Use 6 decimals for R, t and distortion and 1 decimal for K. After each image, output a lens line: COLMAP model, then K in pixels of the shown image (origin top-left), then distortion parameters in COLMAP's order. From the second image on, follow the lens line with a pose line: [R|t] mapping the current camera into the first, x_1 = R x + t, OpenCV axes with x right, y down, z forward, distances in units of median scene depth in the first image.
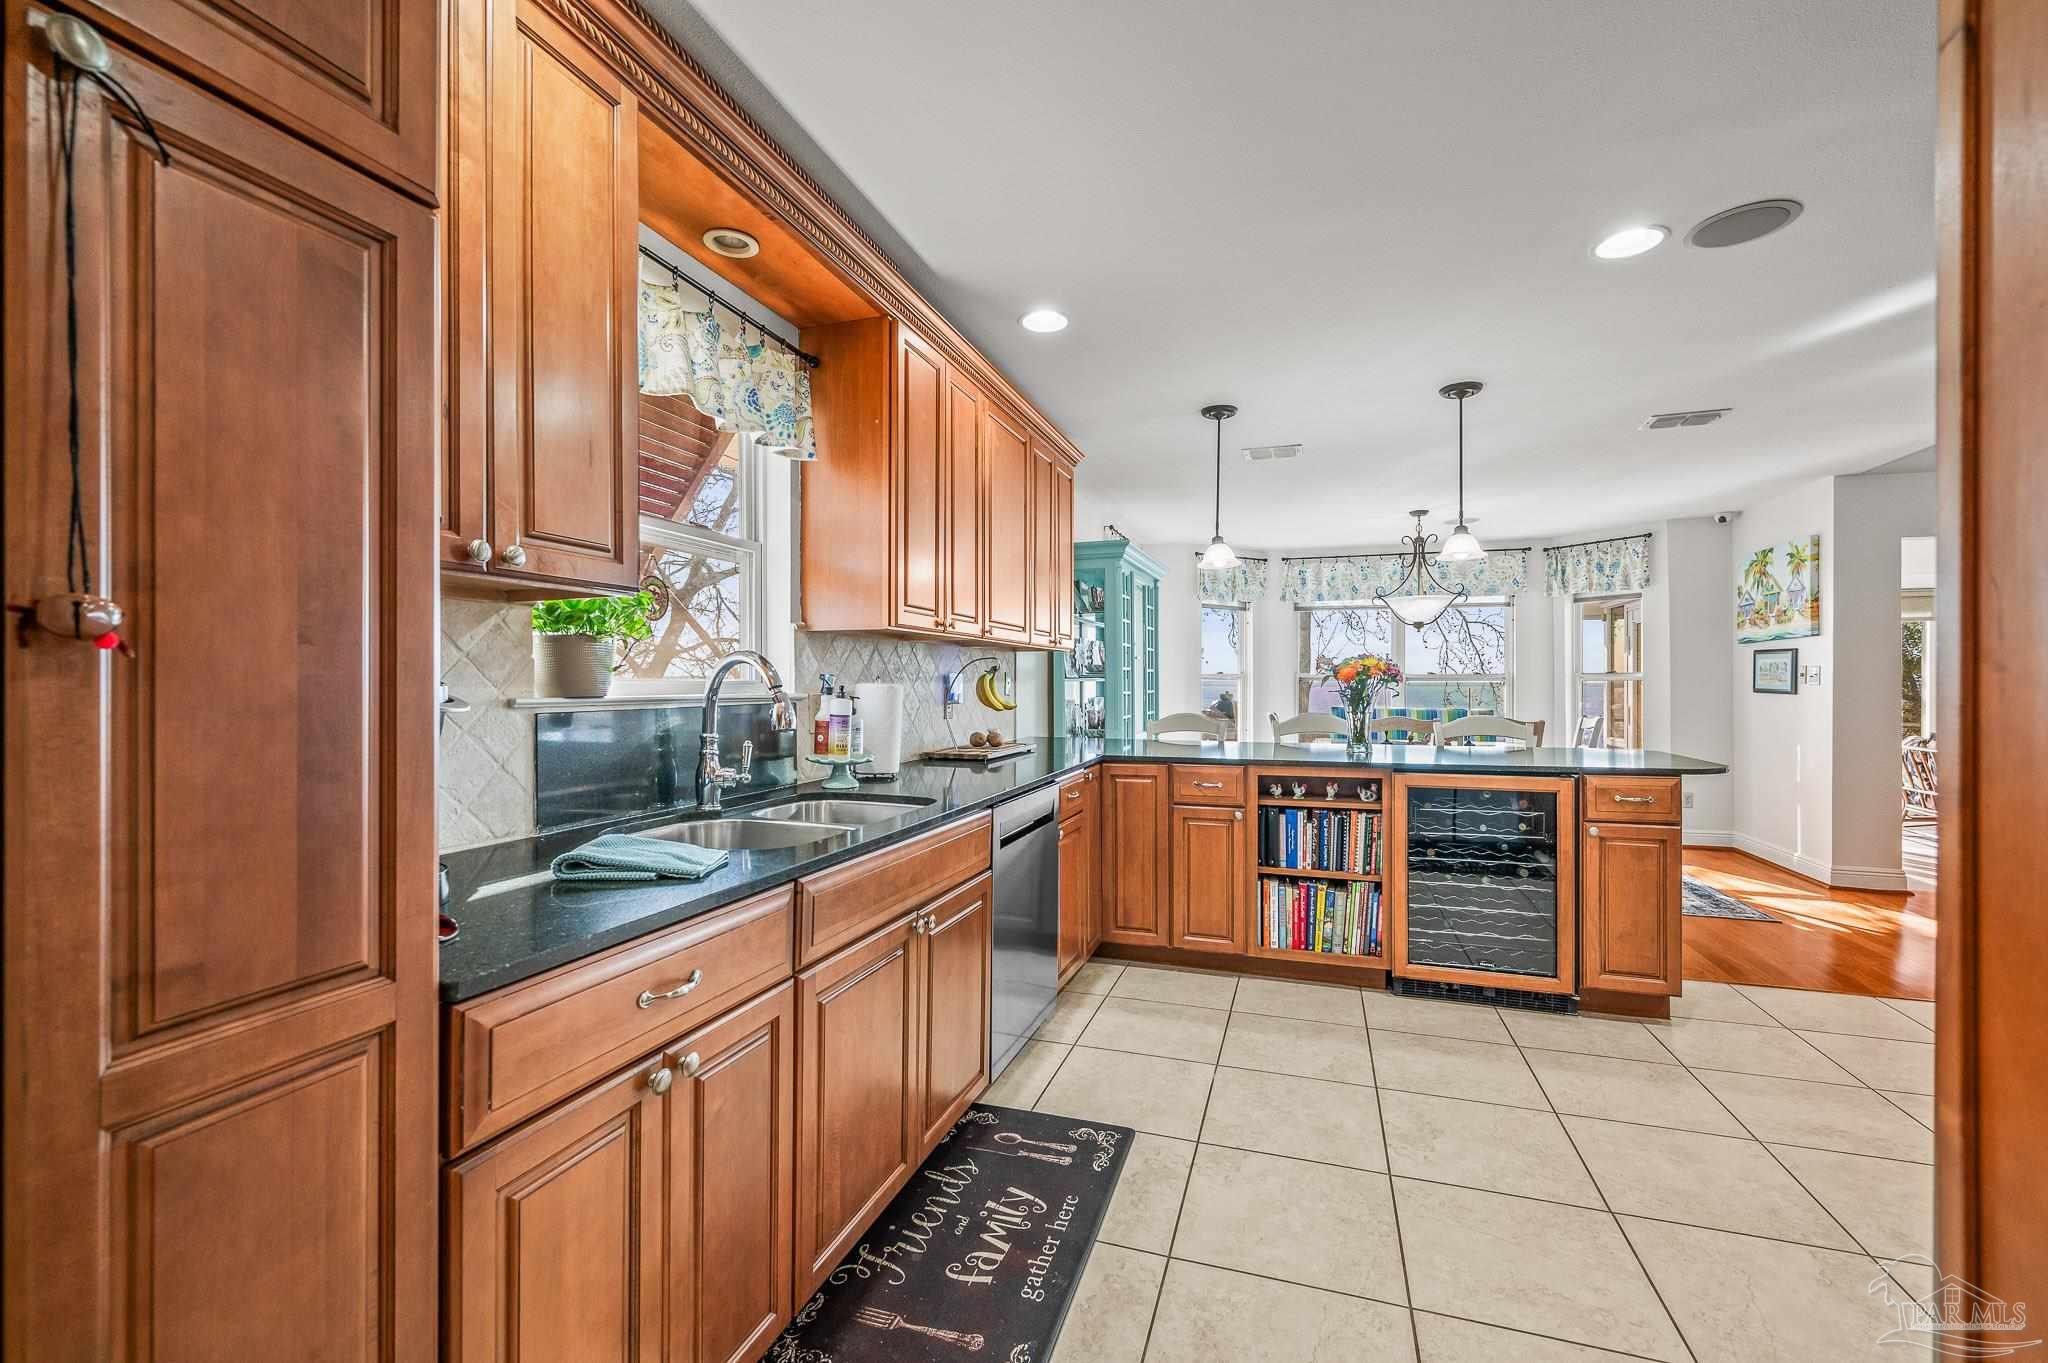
lens RADIAL K [[848.6, 0, 1033.3], [0, 848.6, 676.7], [0, 0, 1]] dist [-0.001684, 0.001434]
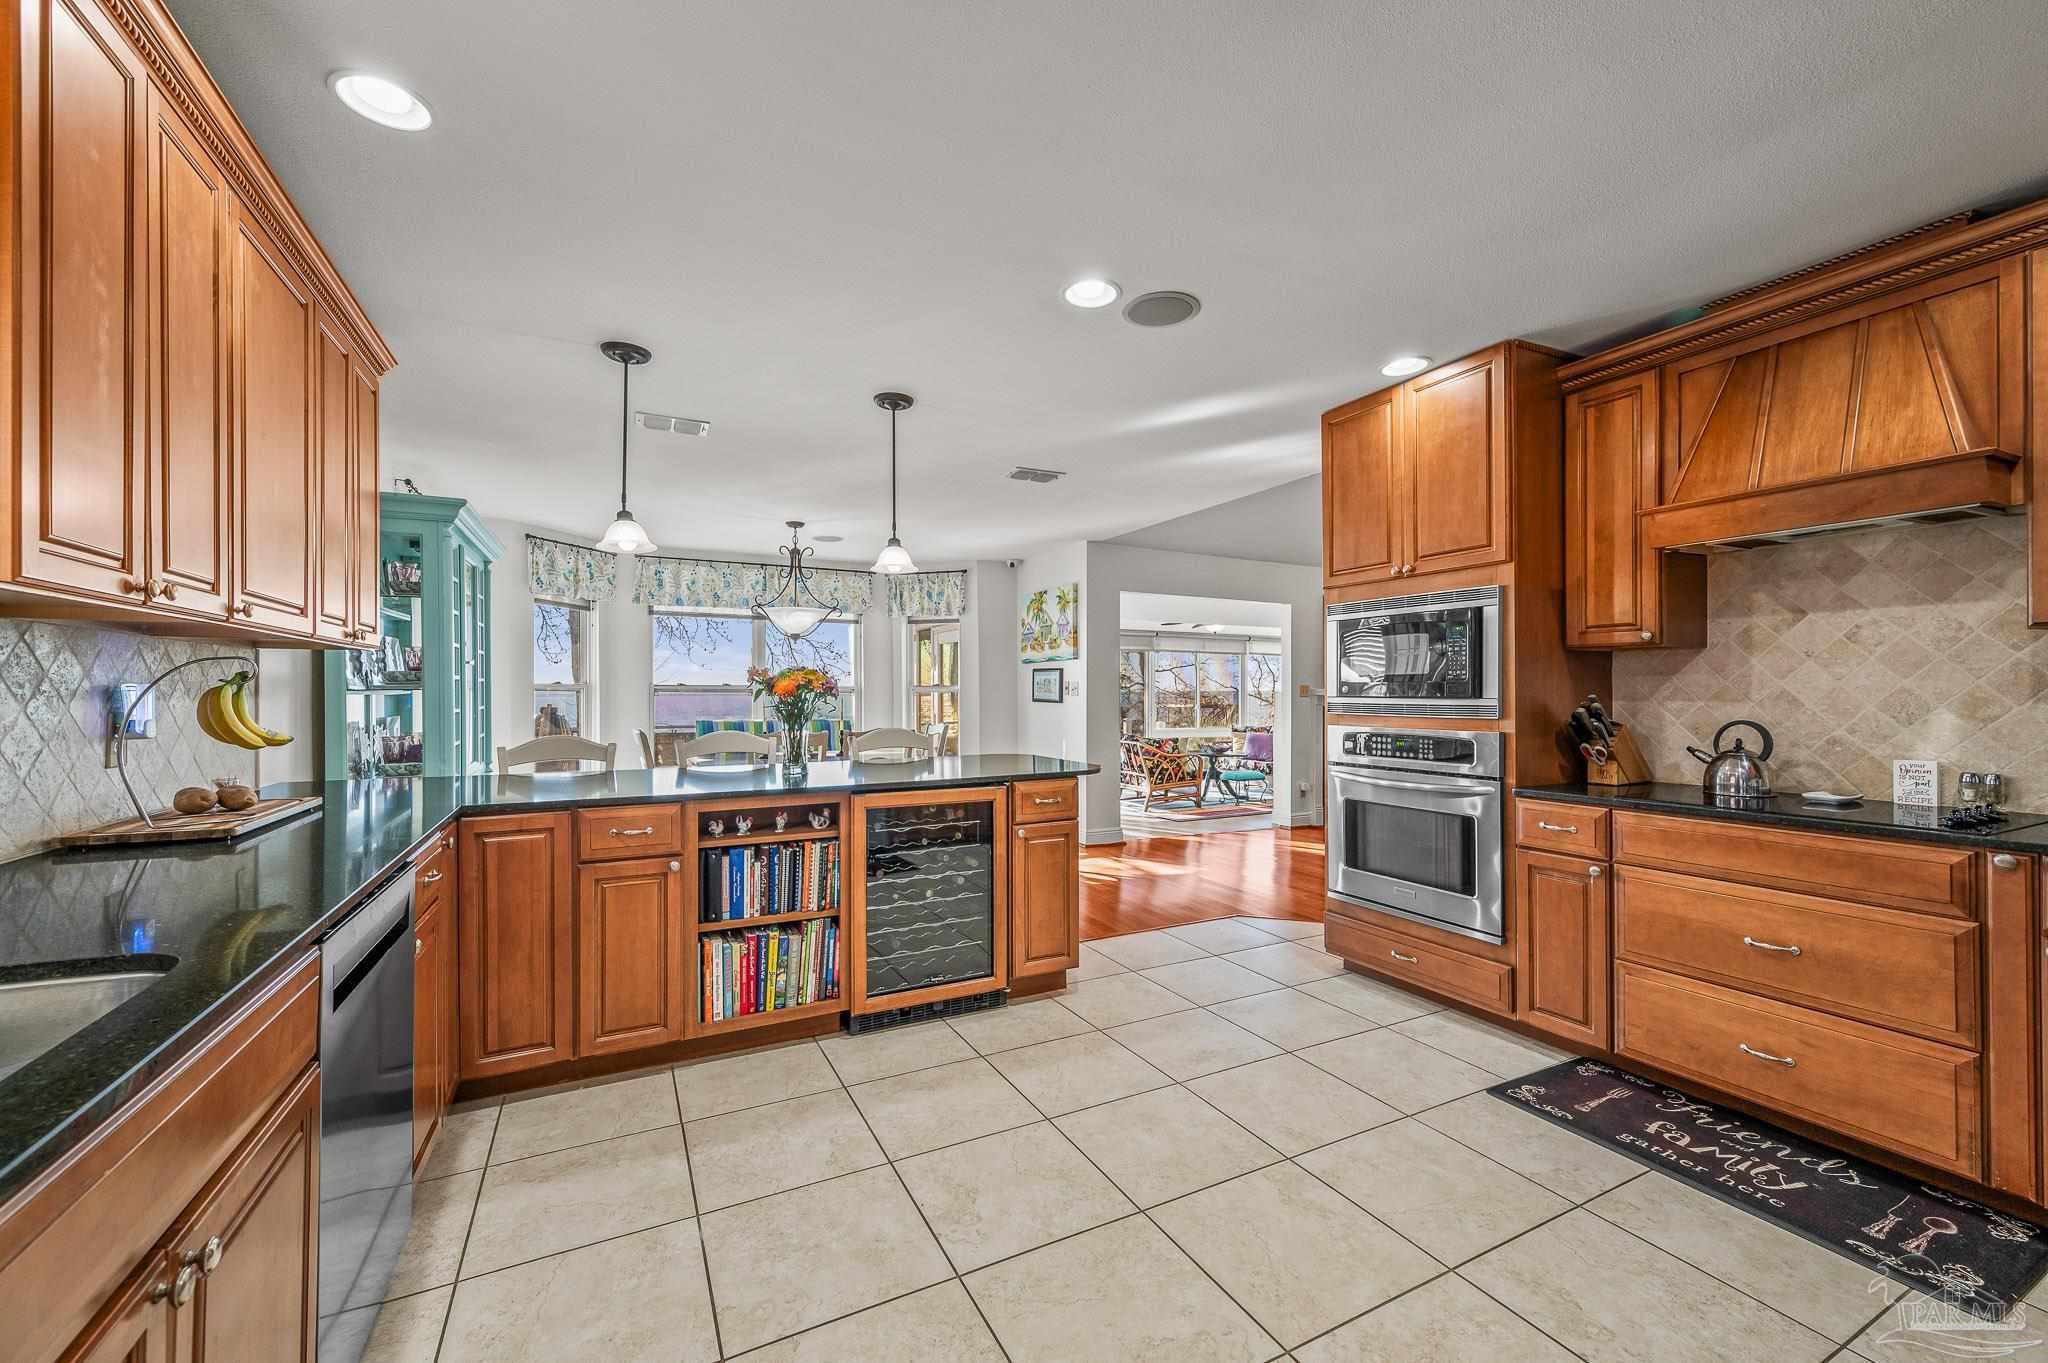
lens RADIAL K [[806.5, 0, 1013.4], [0, 806.5, 692.3], [0, 0, 1]] dist [-0.000021, -0.000985]
pose [[0.694720, -0.001517, 0.719279, -0.076751], [-0.004286, 0.999971, 0.006249, -0.004443], [-0.719268, -0.007424, 0.694693, 0.245207]]
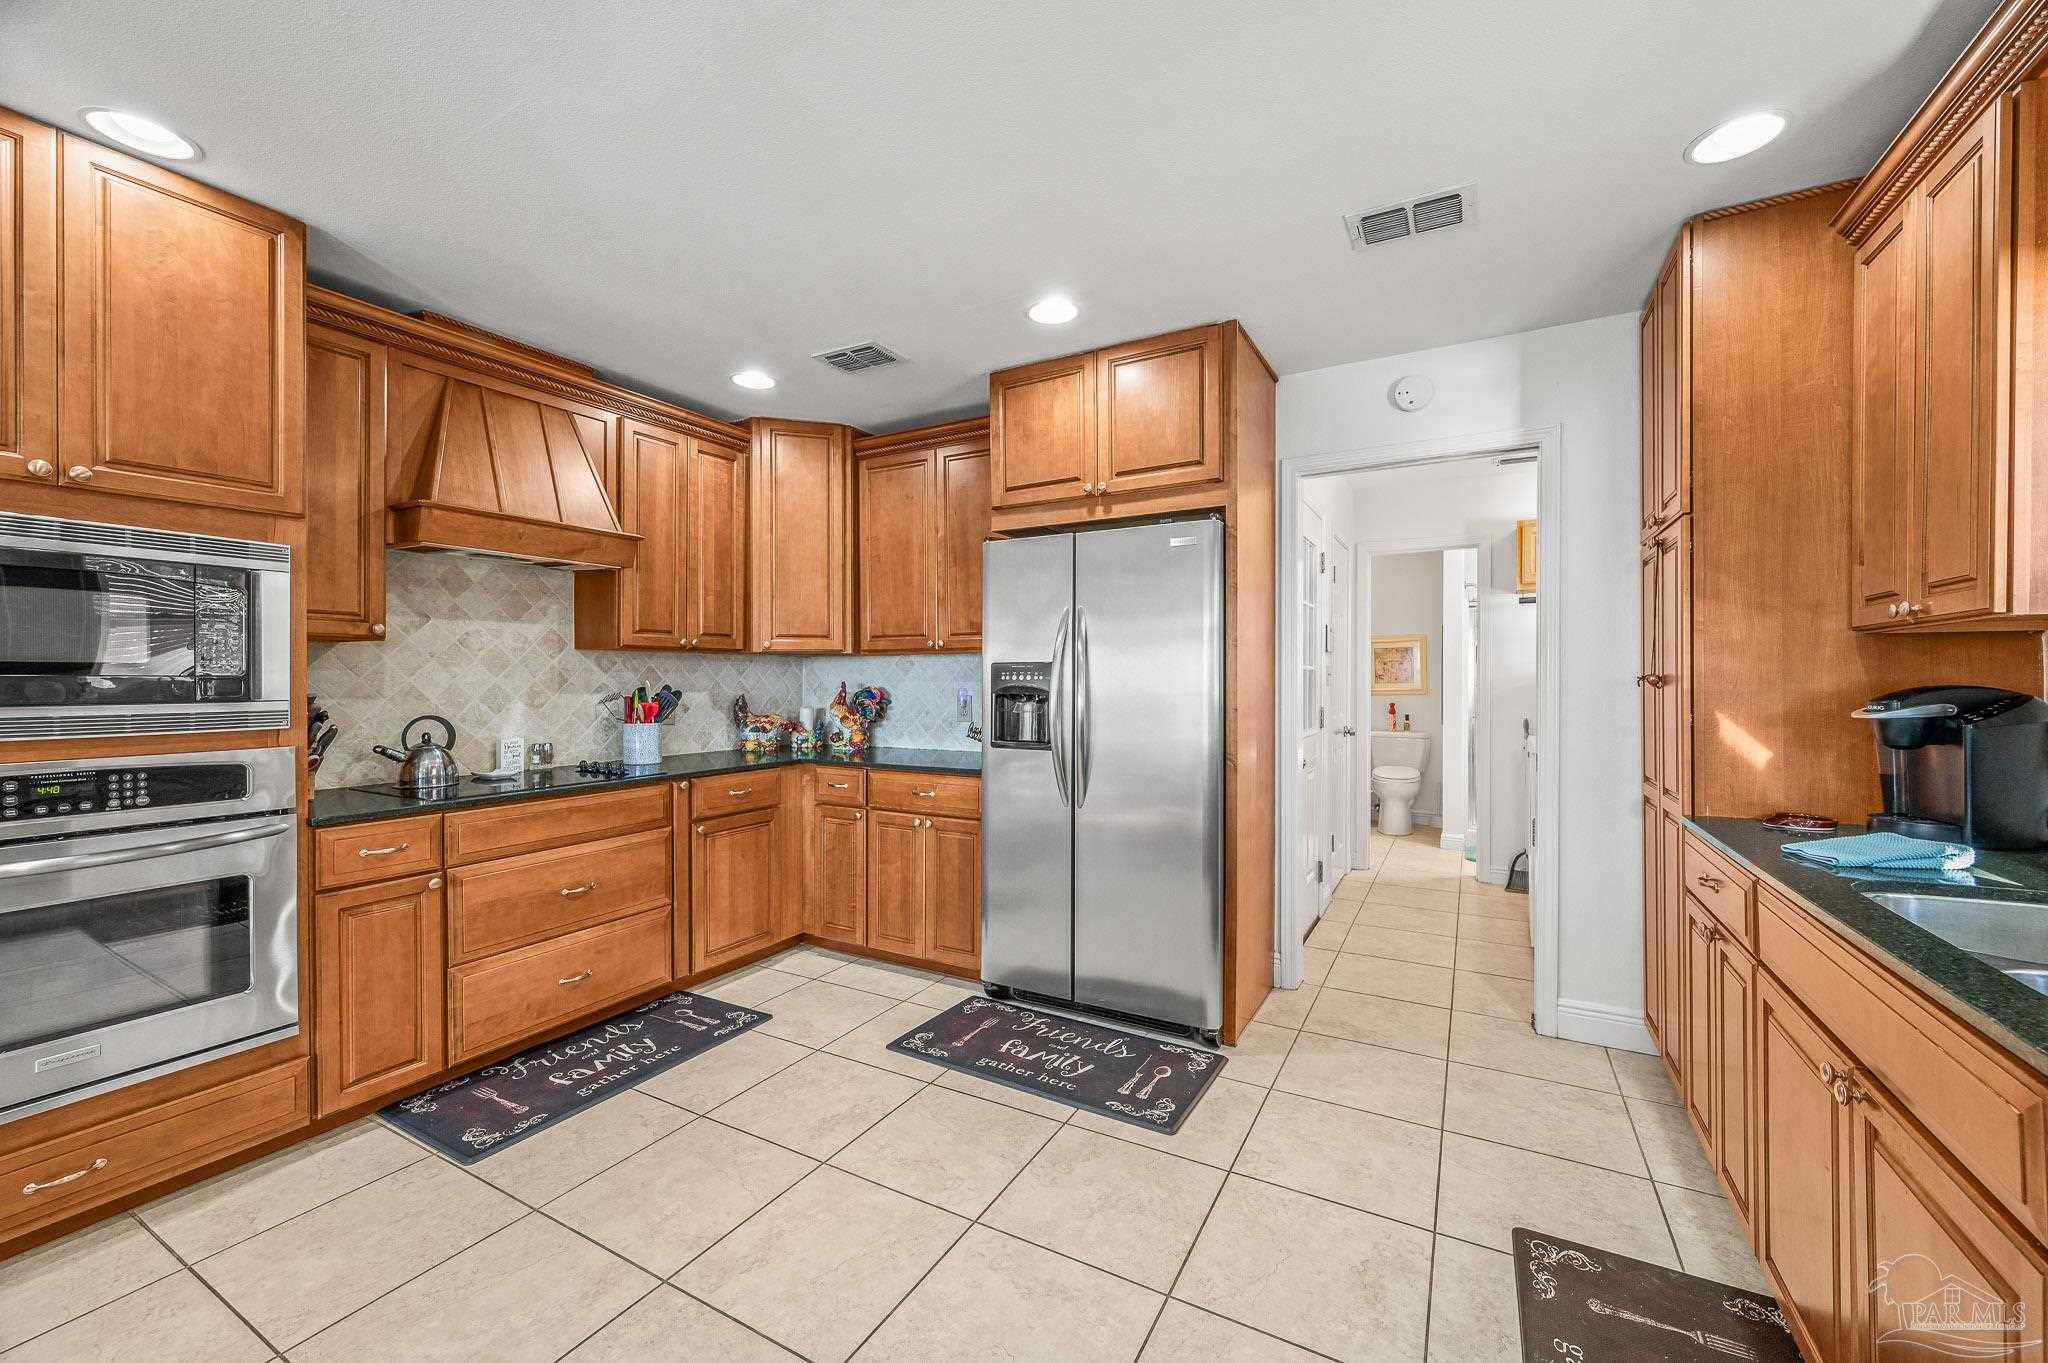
lens RADIAL K [[806.5, 0, 1040.2], [0, 806.5, 682.6], [0, 0, 1]] dist [-0.000021, -0.000985]
pose [[-0.987606, -0.001208, 0.156950, 0.210351], [-0.001323, 0.999999, -0.000629, -0.009193], [-0.156949, -0.000829, -0.987606, 0.967347]]
